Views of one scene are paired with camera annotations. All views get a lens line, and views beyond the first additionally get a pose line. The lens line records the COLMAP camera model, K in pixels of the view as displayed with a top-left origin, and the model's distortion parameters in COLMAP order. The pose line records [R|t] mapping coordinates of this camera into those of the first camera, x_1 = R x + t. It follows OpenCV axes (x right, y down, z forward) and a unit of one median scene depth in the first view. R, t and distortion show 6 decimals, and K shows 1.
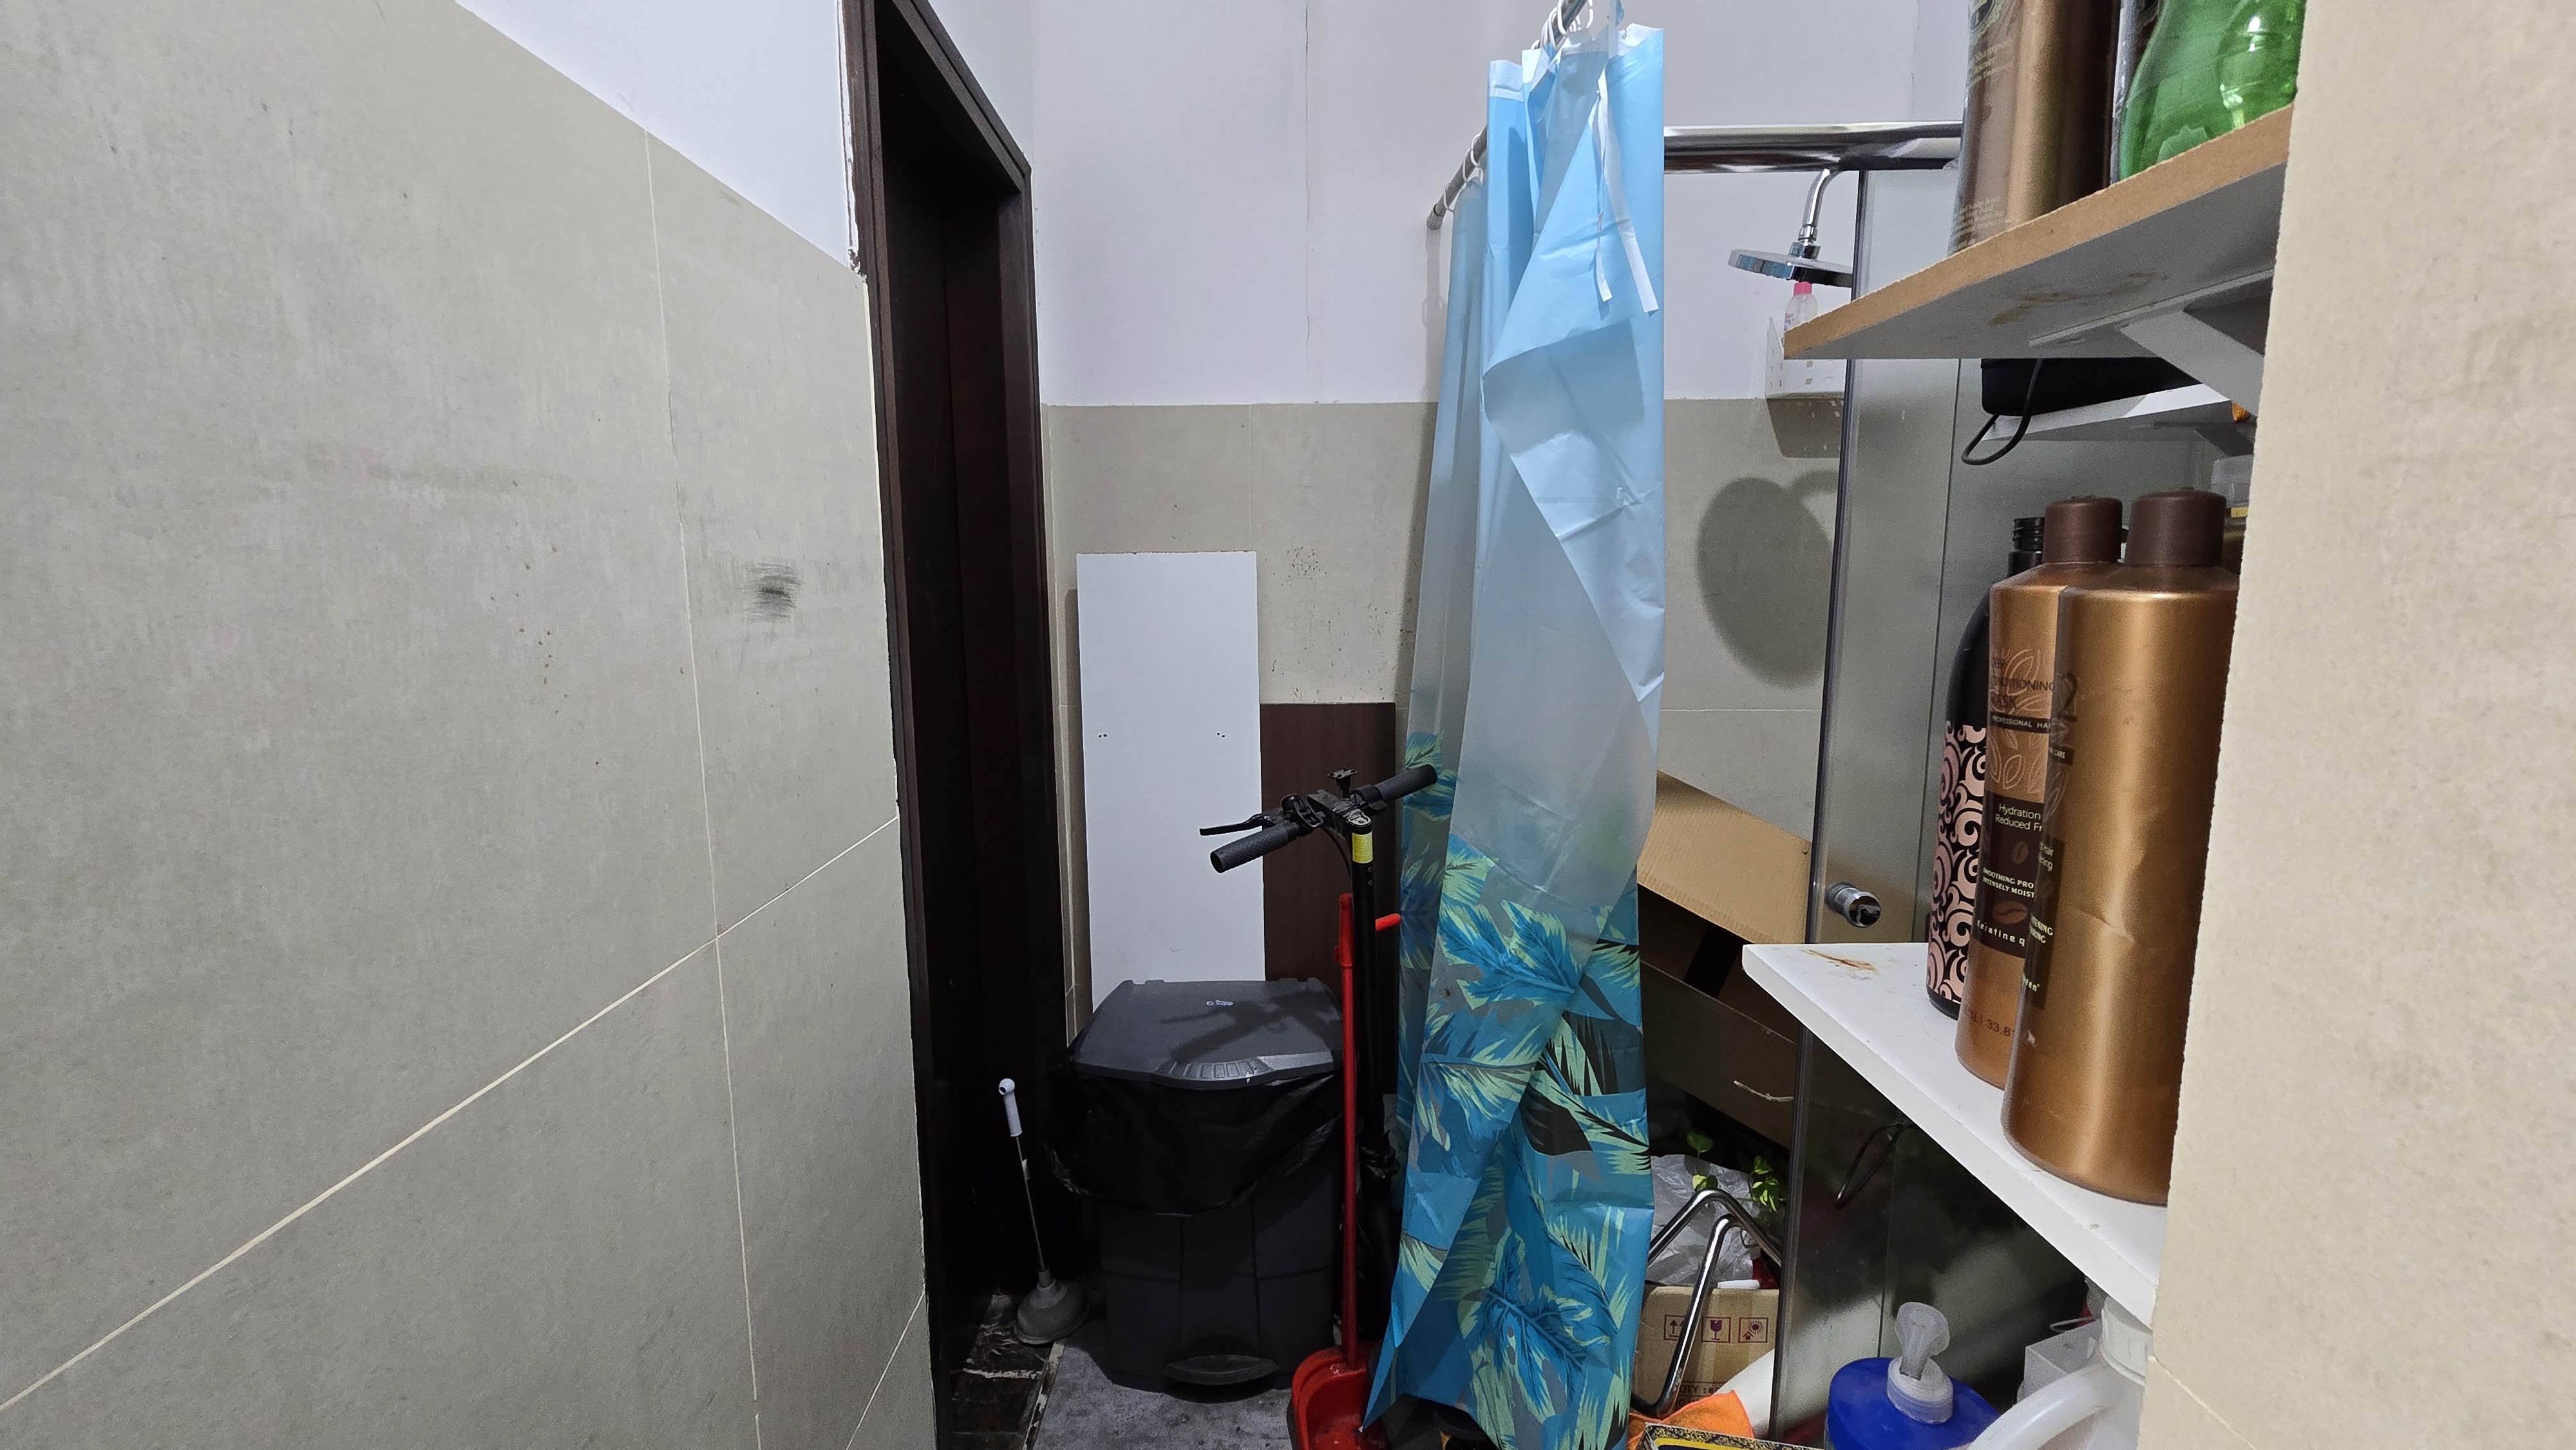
lens RADIAL K [[1047.8, 0, 1281.7], [0, 1047.8, 697.7], [0, 0, 1]] dist [-0.005430, 0.000931]
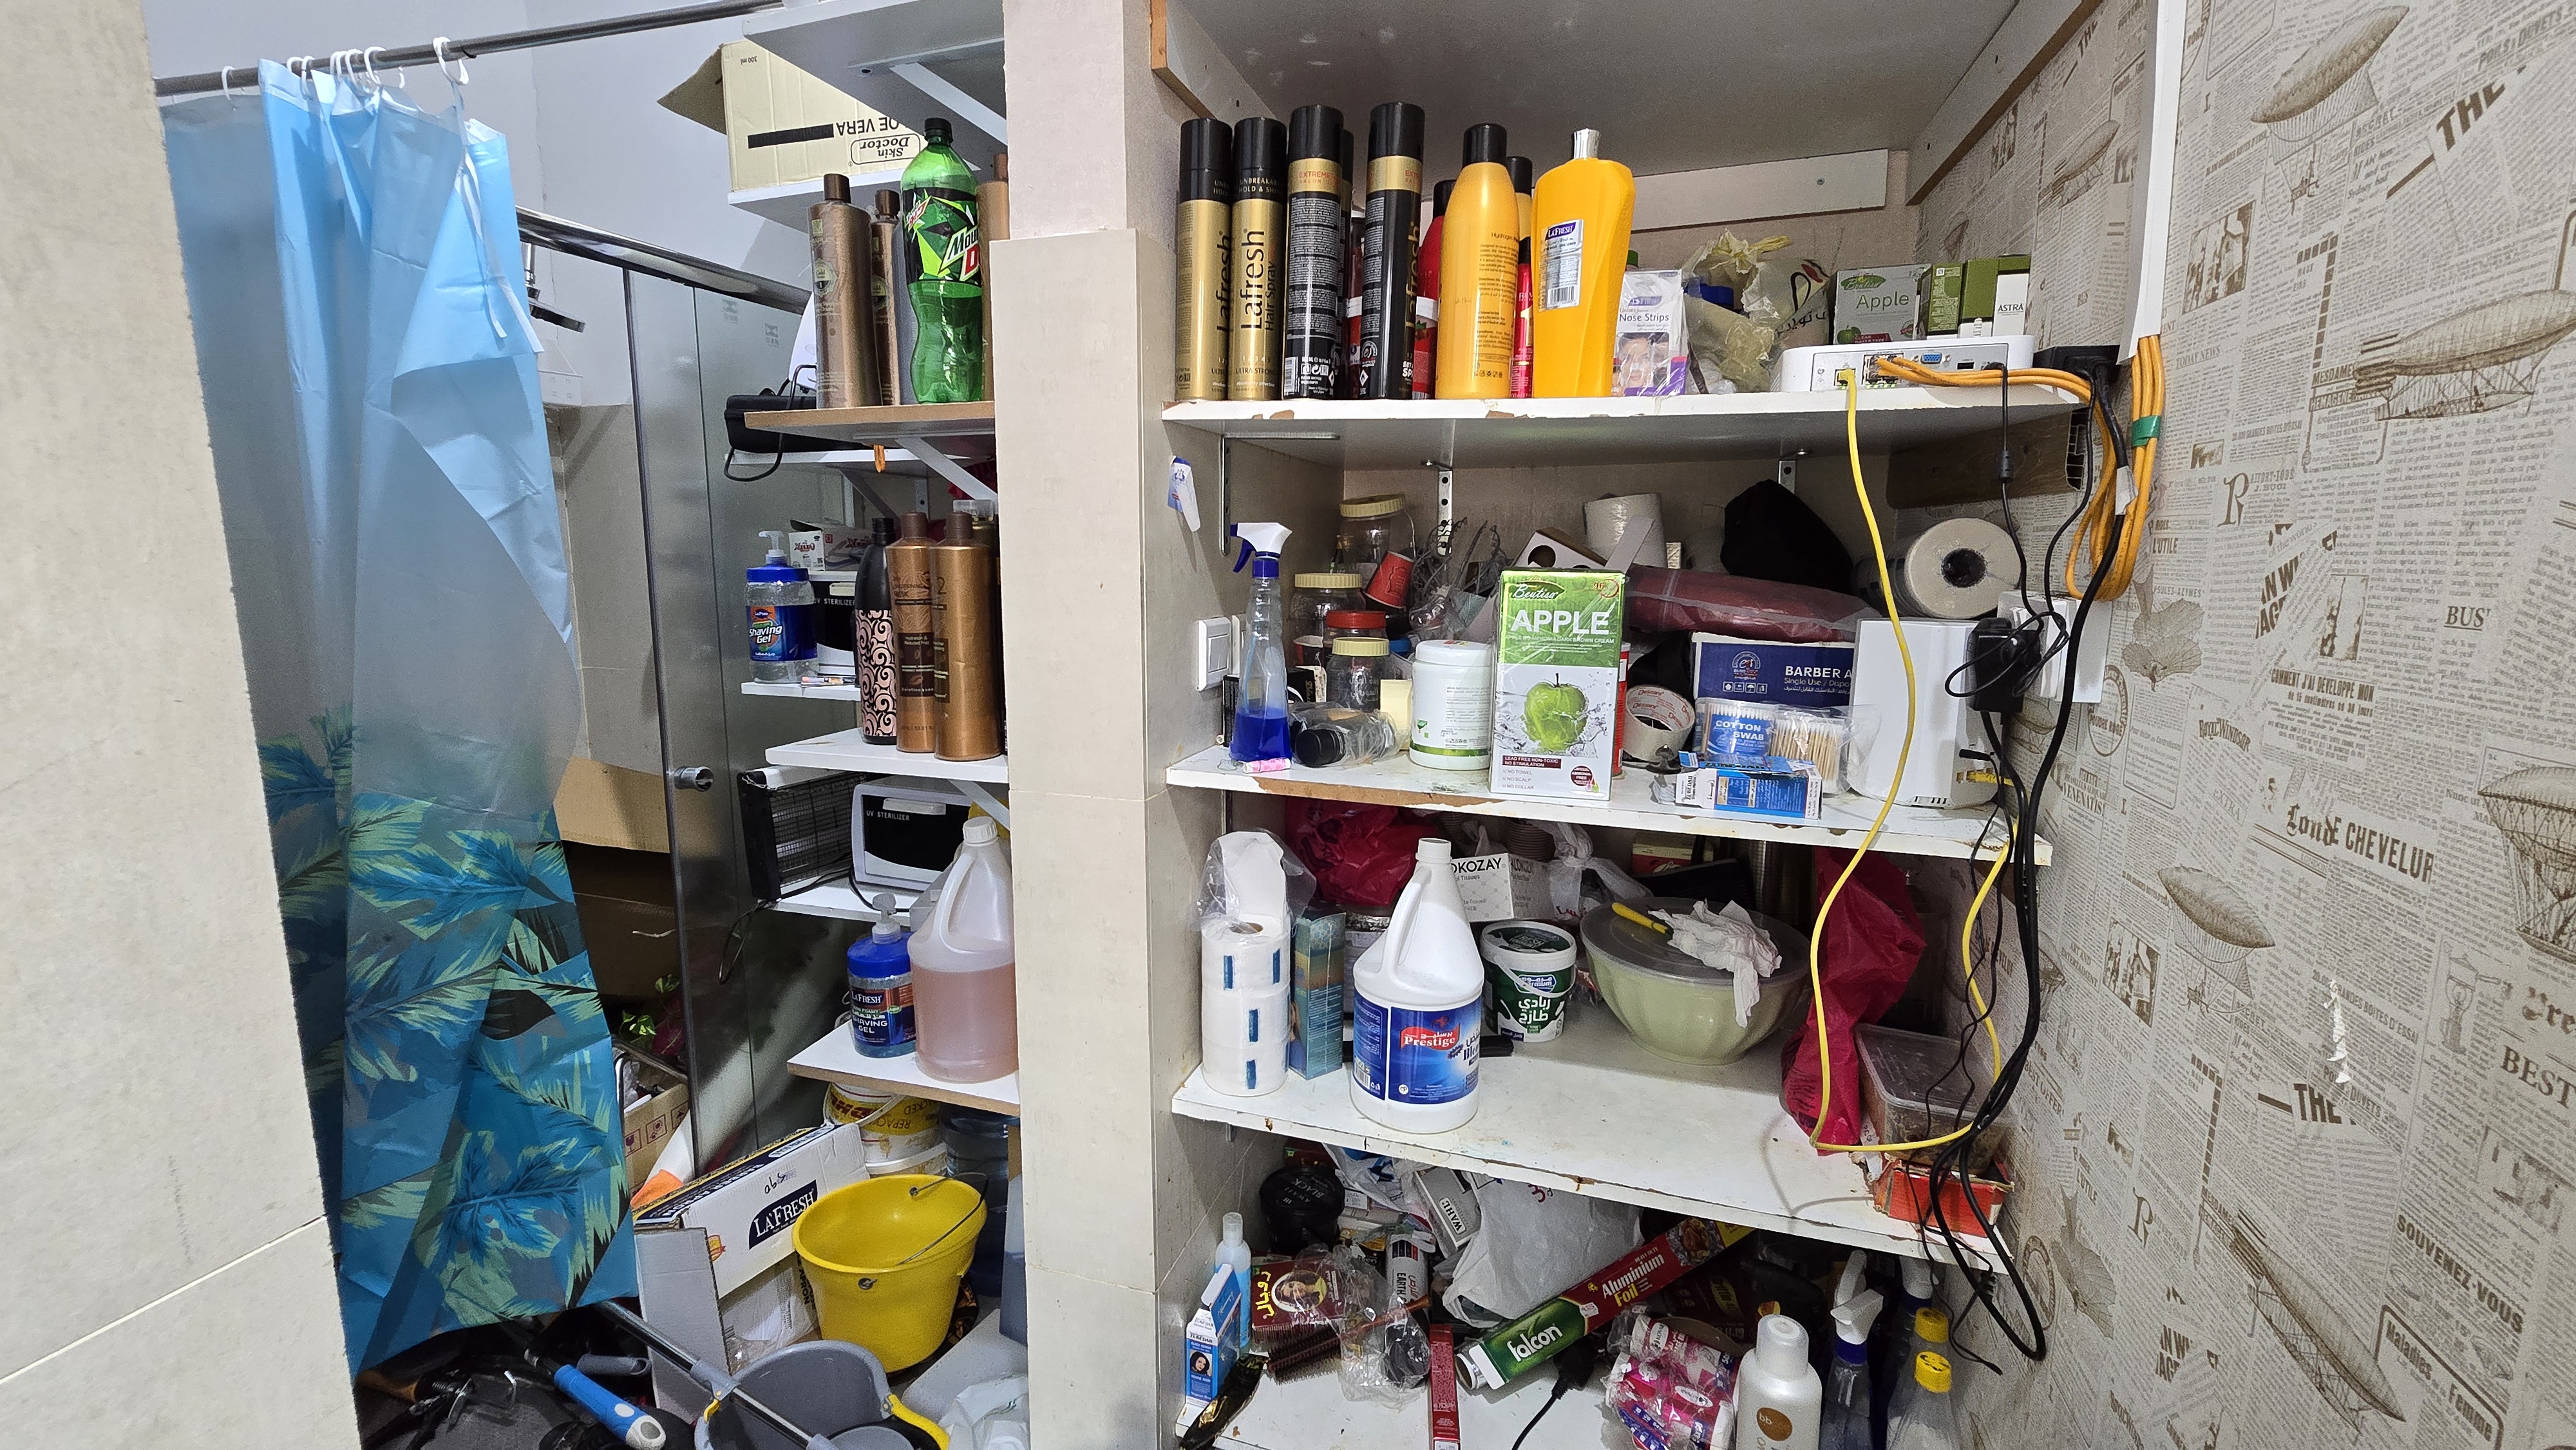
lens RADIAL K [[1047.8, 0, 1276.7], [0, 1047.8, 717.3], [0, 0, 1]] dist [-0.005430, 0.000931]
pose [[0.307191, -0.149256, 0.939870, -0.567271], [0.121484, 0.985694, 0.116827, 0.044670], [-0.943862, 0.078292, 0.320929, -0.243031]]
